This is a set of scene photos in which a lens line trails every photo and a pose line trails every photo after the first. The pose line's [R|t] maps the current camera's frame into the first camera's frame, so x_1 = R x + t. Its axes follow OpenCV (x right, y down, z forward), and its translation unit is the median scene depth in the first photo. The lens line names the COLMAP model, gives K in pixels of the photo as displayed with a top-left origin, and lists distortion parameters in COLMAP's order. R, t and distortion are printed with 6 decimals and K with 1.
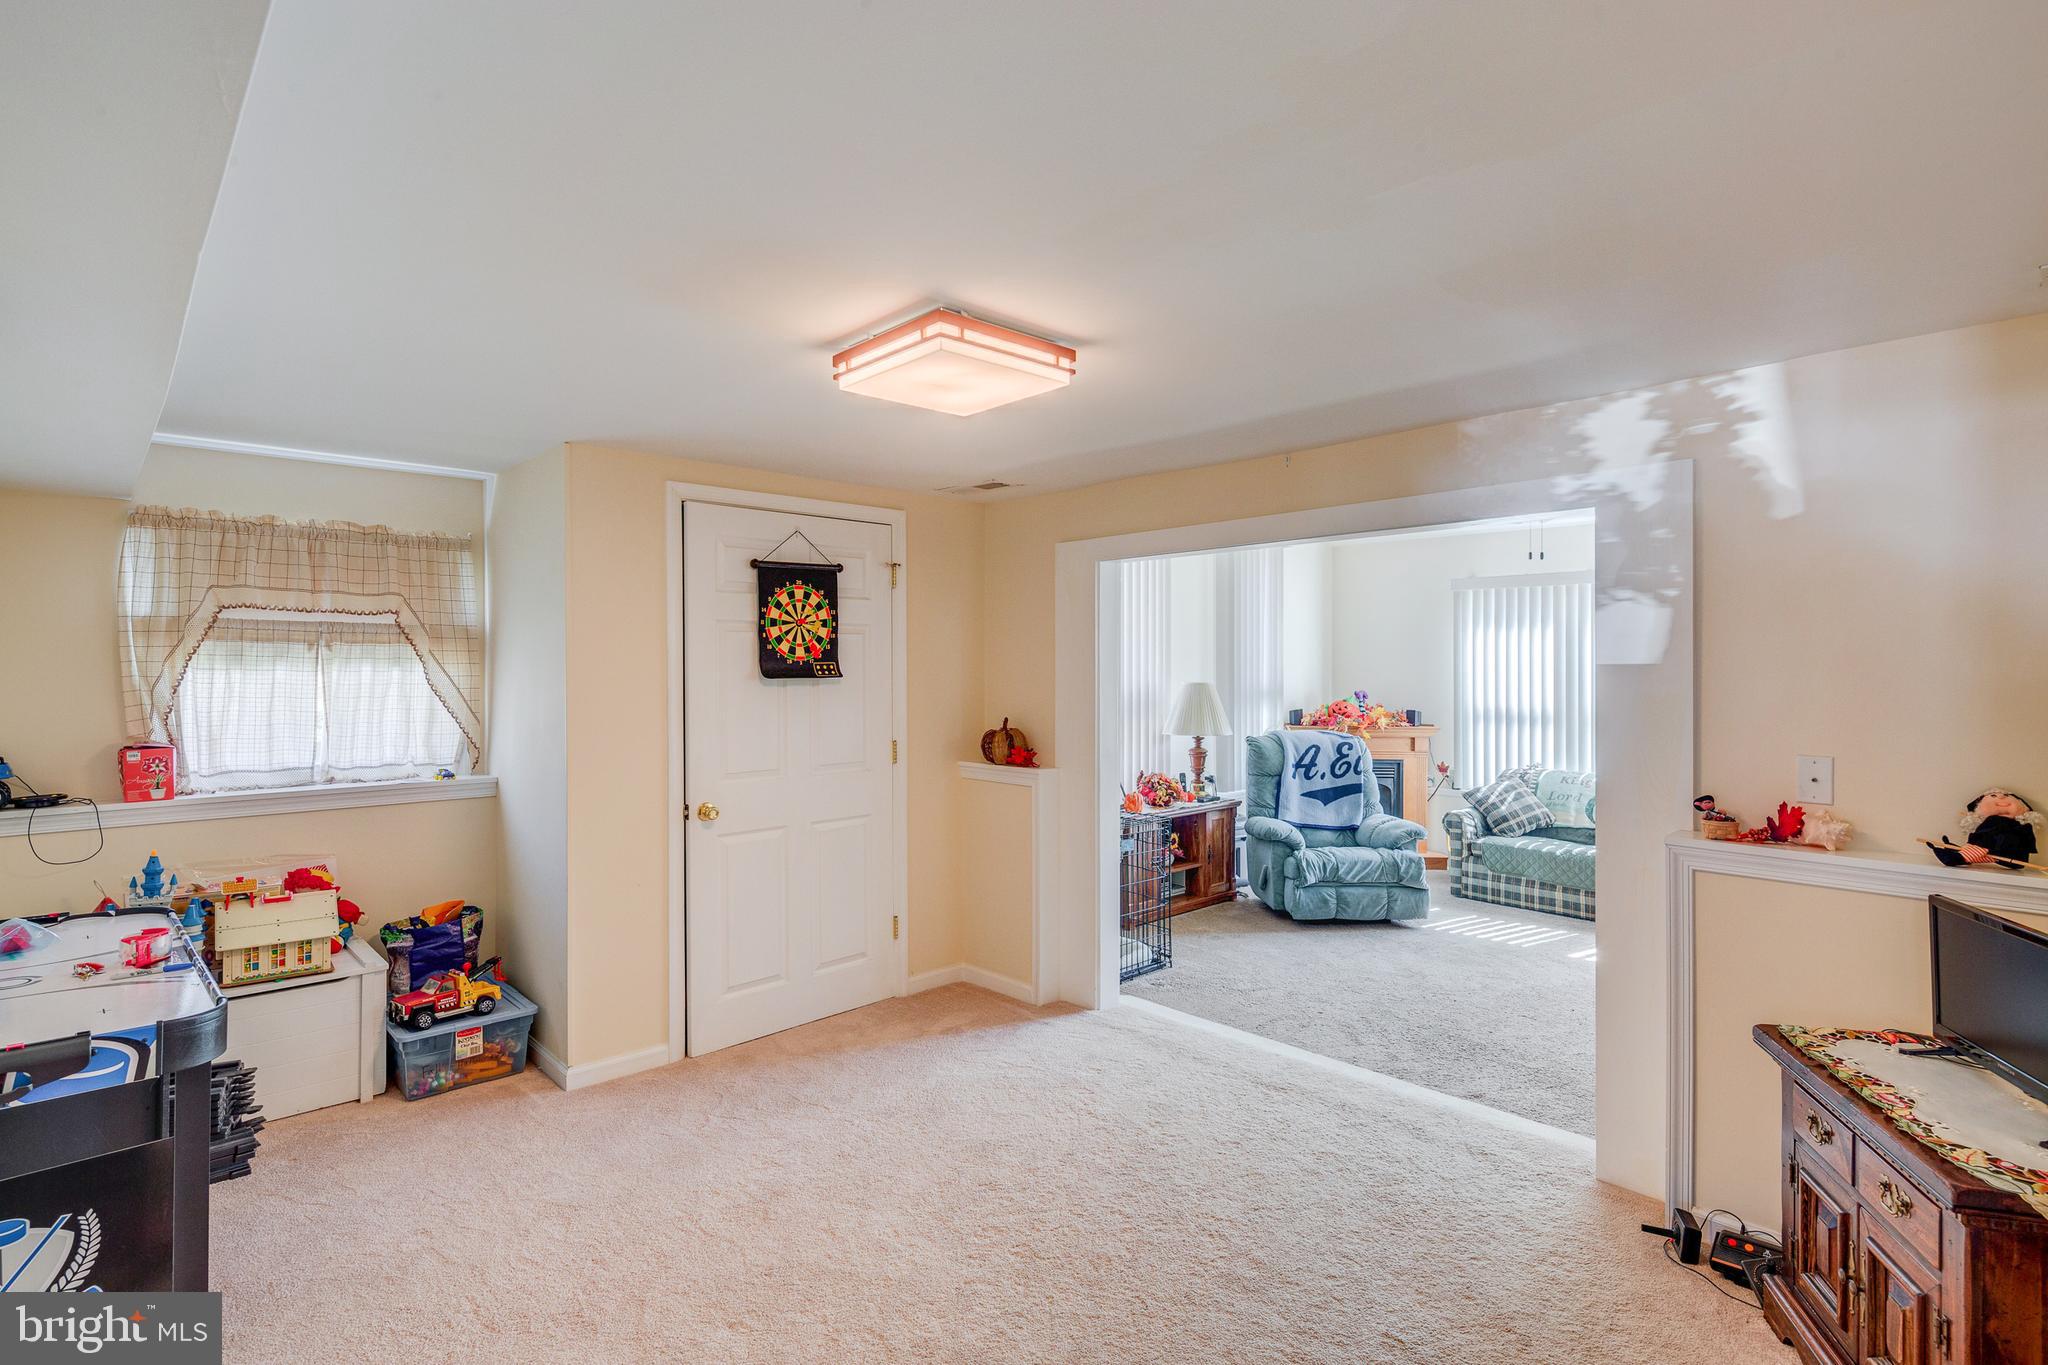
lens RADIAL K [[987.7, 0, 1018.2], [0, 987.7, 666.0], [0, 0, 1]] dist [0.000215, 0.000057]
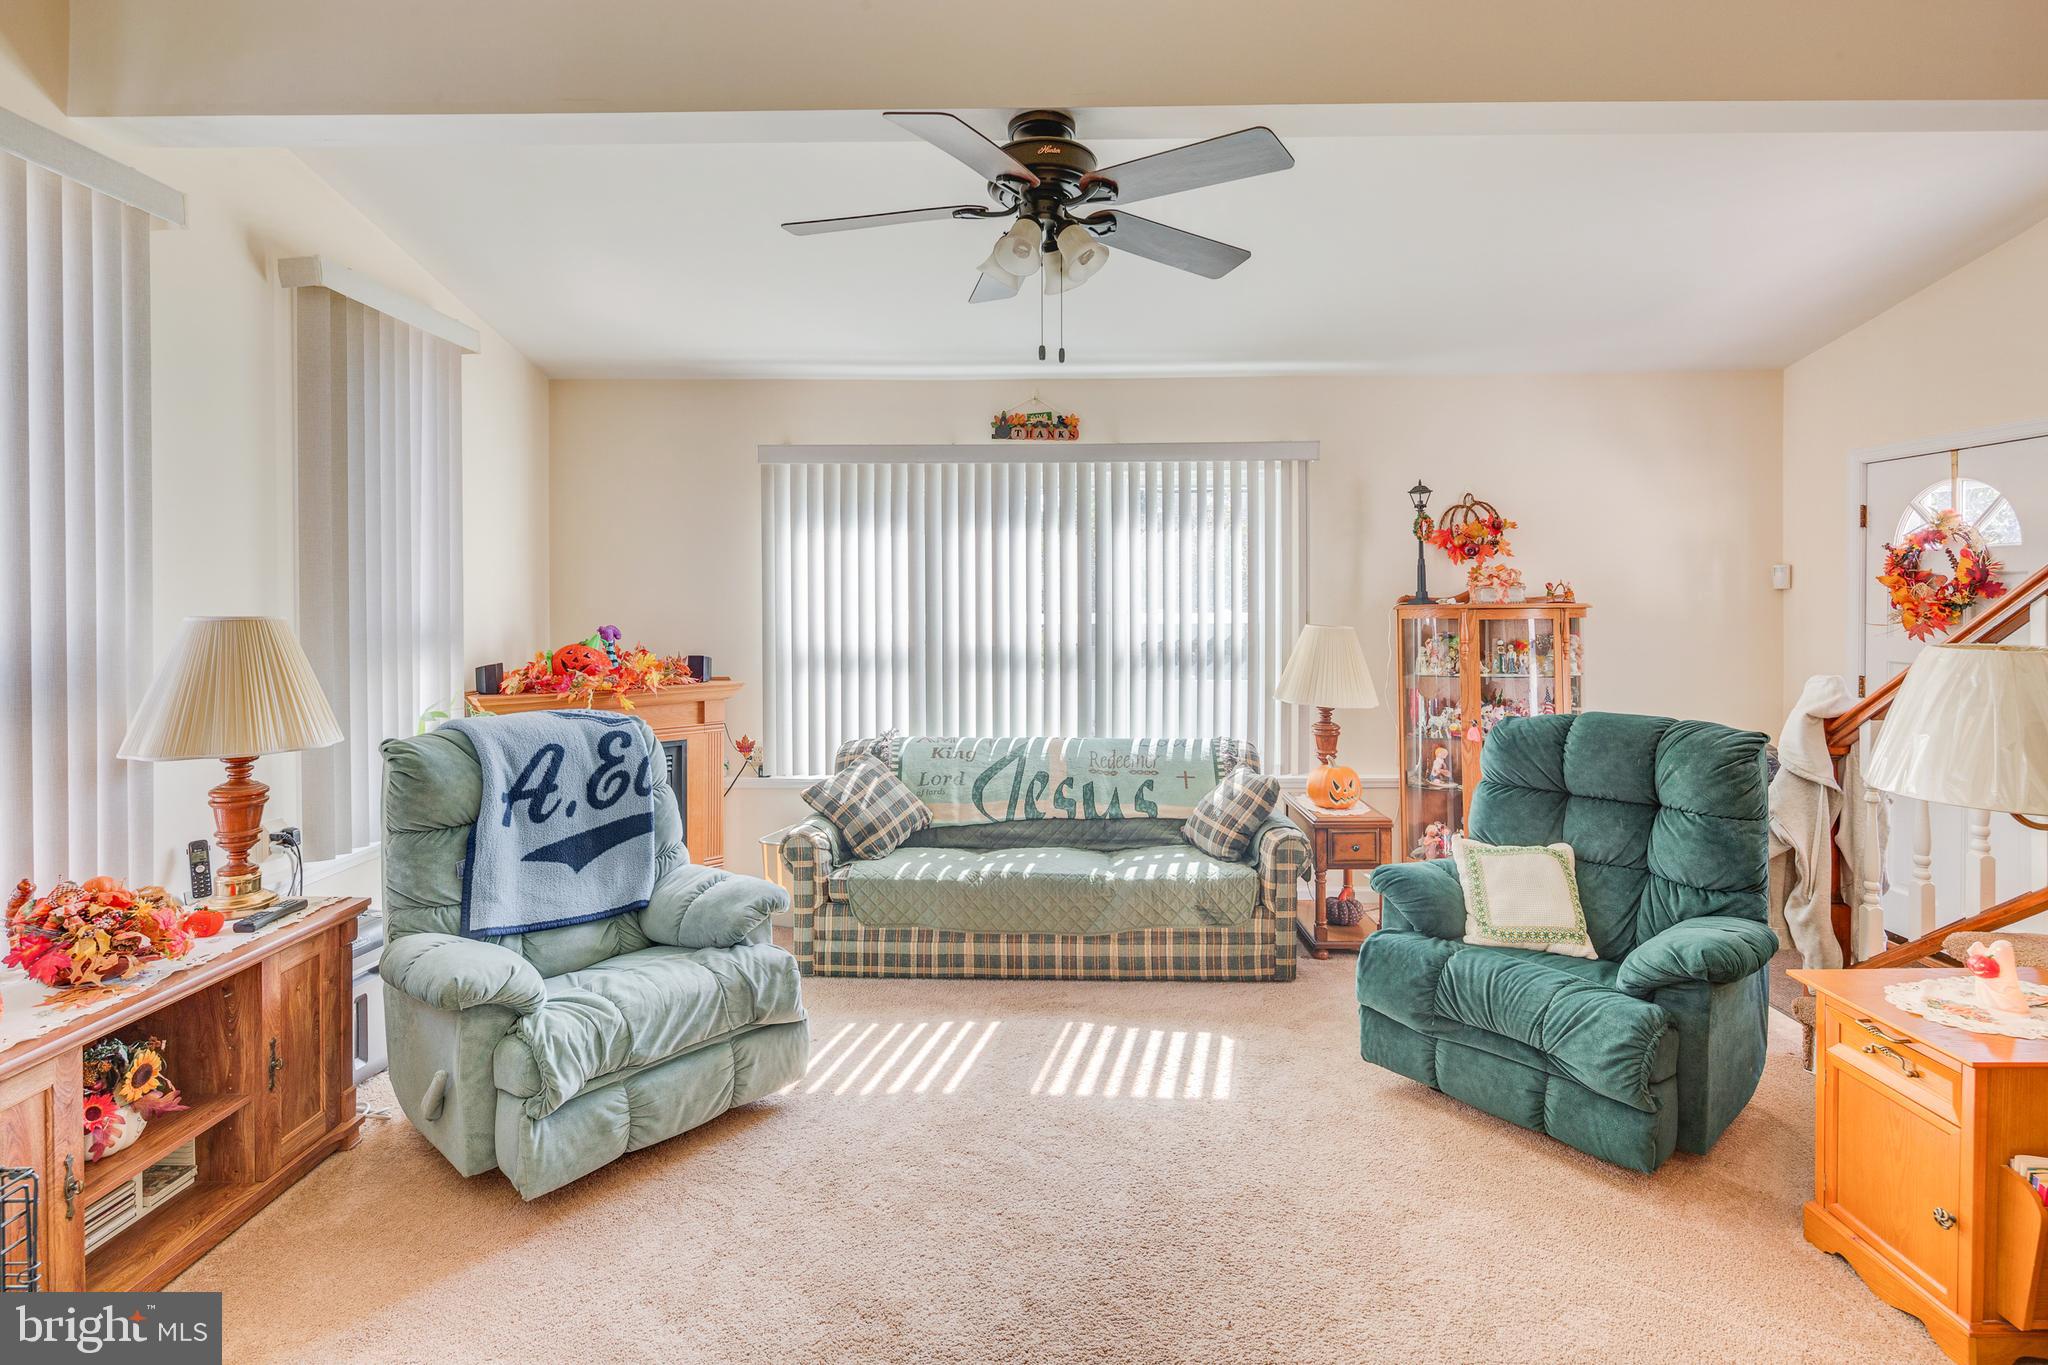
lens RADIAL K [[992.7, 0, 1031.0], [0, 992.7, 600.7], [0, 0, 1]] dist [0.002008, 0.000156]
pose [[0.687594, -0.007156, 0.726060, 0.114818], [0.002544, 0.999969, 0.007447, 0.008289], [-0.726091, -0.003273, 0.687591, 0.512265]]
